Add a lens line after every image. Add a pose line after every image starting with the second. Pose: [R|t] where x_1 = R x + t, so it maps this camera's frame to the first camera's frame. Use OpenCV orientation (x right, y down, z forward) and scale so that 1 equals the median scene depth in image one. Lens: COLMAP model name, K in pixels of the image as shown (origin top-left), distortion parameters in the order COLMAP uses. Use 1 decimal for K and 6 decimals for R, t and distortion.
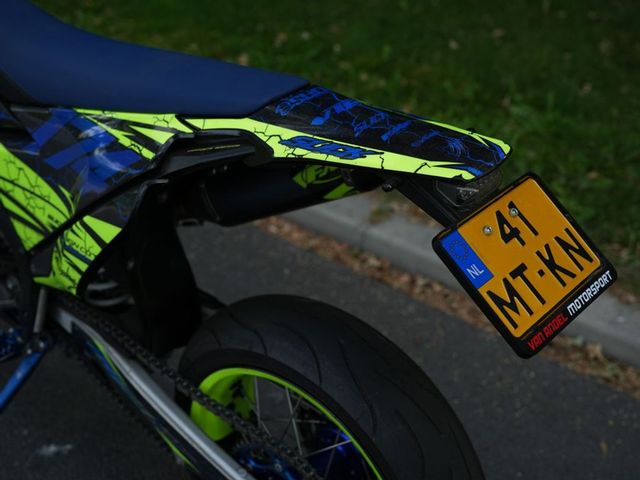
lens RADIAL K [[995.9, 0, 321.0], [0, 995.9, 241.8], [0, 0, 1]] dist [0.016035, 0.000000]
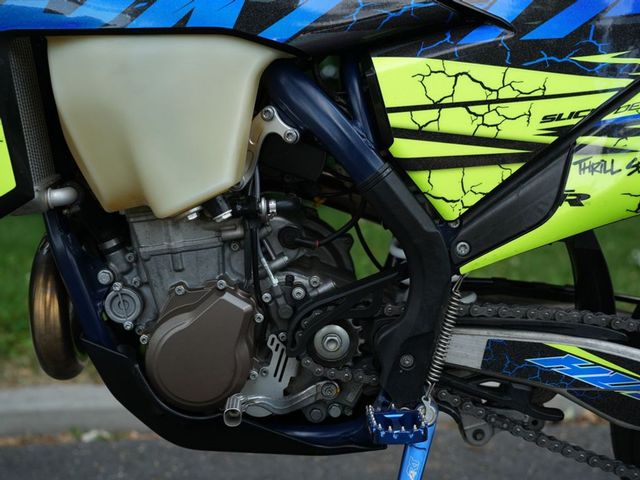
lens RADIAL K [[995.9, 0, 319.5], [0, 995.9, 239.3], [0, 0, 1]] dist [0.016035, 0.000000]
pose [[0.750392, -0.130438, 0.647995, -0.878650], [0.364044, 0.899810, -0.240444, 0.160906], [-0.551710, 0.416327, 0.722695, 0.677136]]
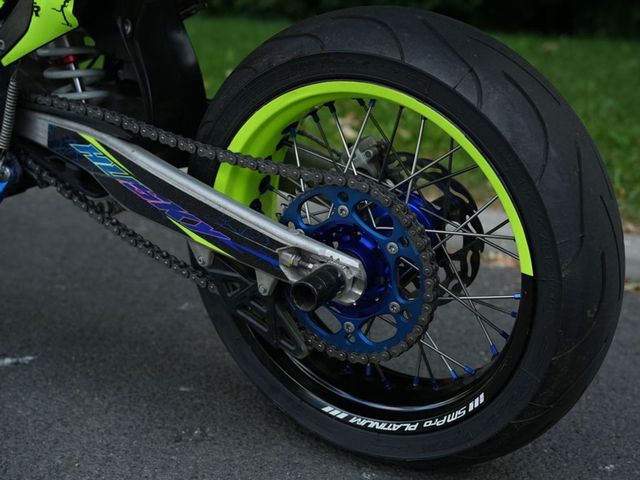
lens RADIAL K [[995.9, 0, 324.7], [0, 995.9, 235.0], [0, 0, 1]] dist [0.016035, 0.000000]
pose [[0.989313, -0.058704, 0.133467, -0.169189], [0.086542, 0.973107, -0.213479, 0.425885], [-0.117345, 0.222748, 0.967788, 0.251172]]
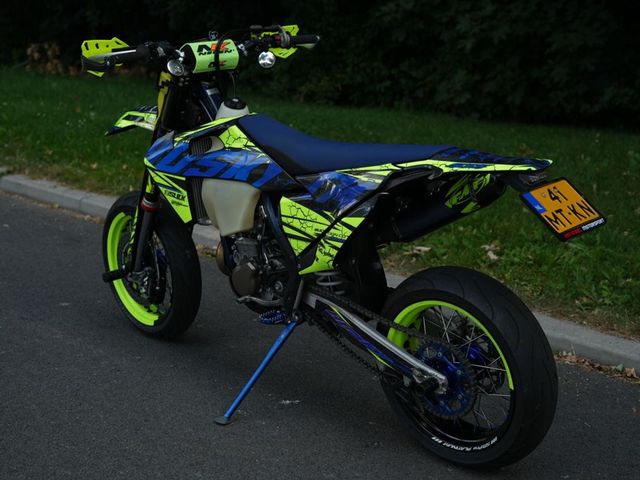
lens RADIAL K [[995.9, 0, 321.7], [0, 995.9, 239.4], [0, 0, 1]] dist [0.016035, 0.000000]
pose [[0.997301, -0.013192, -0.072221, -0.130441], [-0.004756, 0.970050, -0.242857, 0.487555], [0.073261, 0.242545, 0.967370, -0.904219]]
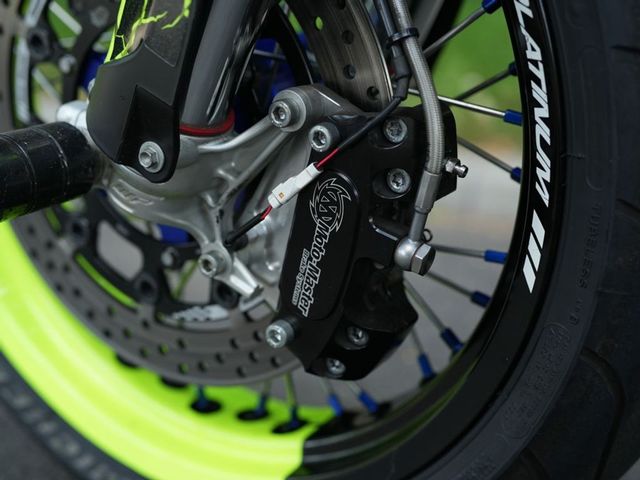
lens RADIAL K [[995.9, 0, 319.7], [0, 995.9, 242.0], [0, 0, 1]] dist [0.016035, 0.000000]
pose [[0.982557, -0.077042, 0.169254, -0.819398], [0.112199, 0.971423, -0.209162, 0.046921], [-0.148303, 0.224503, 0.963122, 1.283755]]
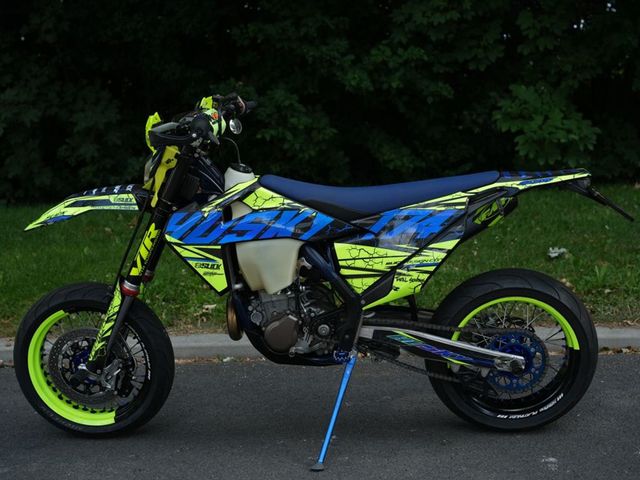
lens RADIAL K [[995.9, 0, 325.0], [0, 995.9, 245.0], [0, 0, 1]] dist [0.016035, 0.000000]
pose [[0.792743, -0.181739, 0.581833, -1.724324], [0.352118, 0.915685, -0.193738, 0.326195], [-0.497566, 0.358458, 0.789896, -0.685595]]
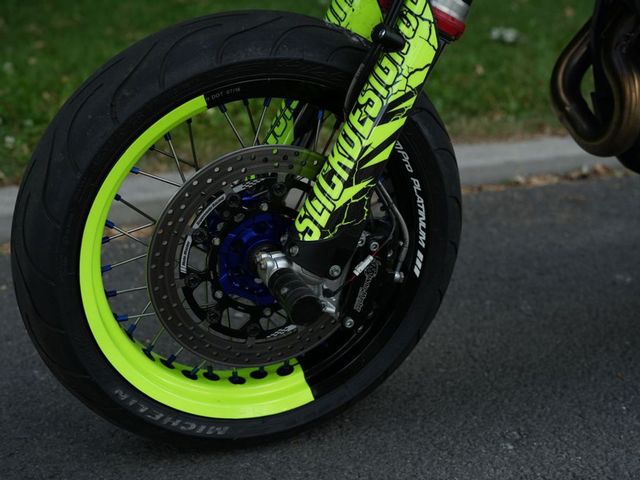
lens RADIAL K [[995.9, 0, 320.2], [0, 995.9, 238.2], [0, 0, 1]] dist [0.016035, 0.000000]
pose [[0.437177, -0.328126, 0.837383, -1.498849], [0.431718, 0.893352, 0.124667, -0.181981], [-0.788984, 0.307011, 0.532211, 1.153166]]
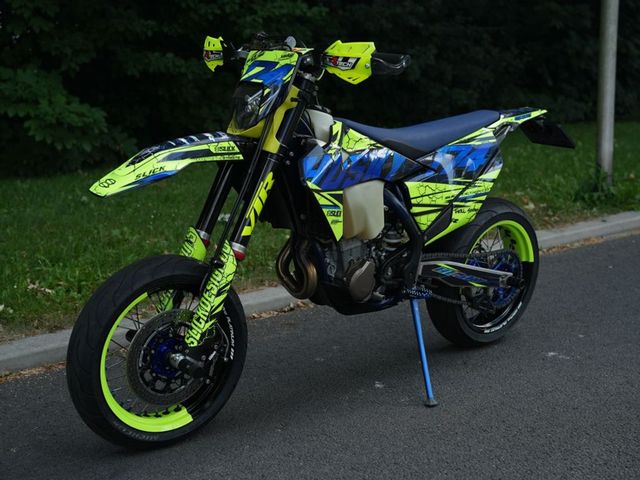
lens RADIAL K [[995.9, 0, 333.3], [0, 995.9, 250.8], [0, 0, 1]] dist [0.016035, 0.000000]
pose [[0.125165, -0.238741, 0.962983, -2.657115], [0.487027, 0.860408, 0.150008, -0.408436], [-0.864372, 0.450223, 0.223966, 0.818807]]
